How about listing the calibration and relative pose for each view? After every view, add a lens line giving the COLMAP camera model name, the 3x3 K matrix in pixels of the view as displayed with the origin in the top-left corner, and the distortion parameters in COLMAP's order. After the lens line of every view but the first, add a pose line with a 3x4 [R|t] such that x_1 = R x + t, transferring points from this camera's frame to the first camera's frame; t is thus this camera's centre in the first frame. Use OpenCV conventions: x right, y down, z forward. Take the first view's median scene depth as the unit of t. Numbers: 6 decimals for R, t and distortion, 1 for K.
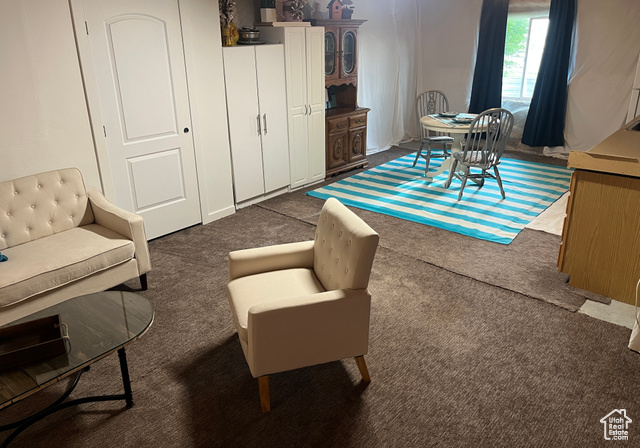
lens RADIAL K [[484.4, 0, 319.6], [0, 484.4, 215.0], [0, 0, 1]] dist [0.038220, -0.018134]
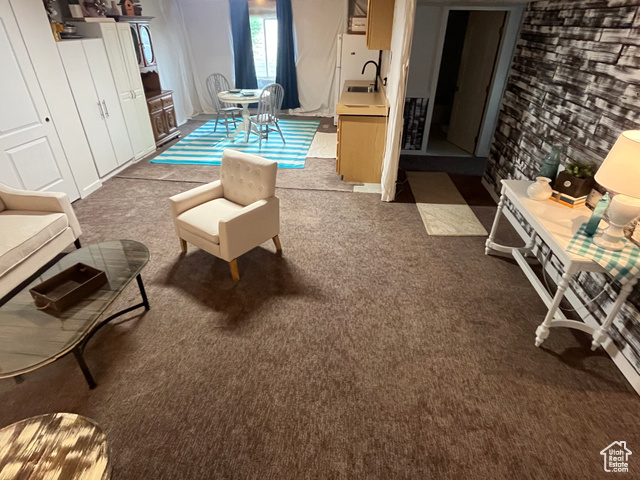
lens RADIAL K [[359.1, 0, 318.2], [0, 359.1, 241.3], [0, 0, 1]] dist [-0.001572, 0.001525]
pose [[0.821673, -0.279764, 0.496574, -0.215417], [0.182799, 0.954573, 0.235321, 0.016355], [-0.539850, -0.102583, 0.835487, -0.078952]]
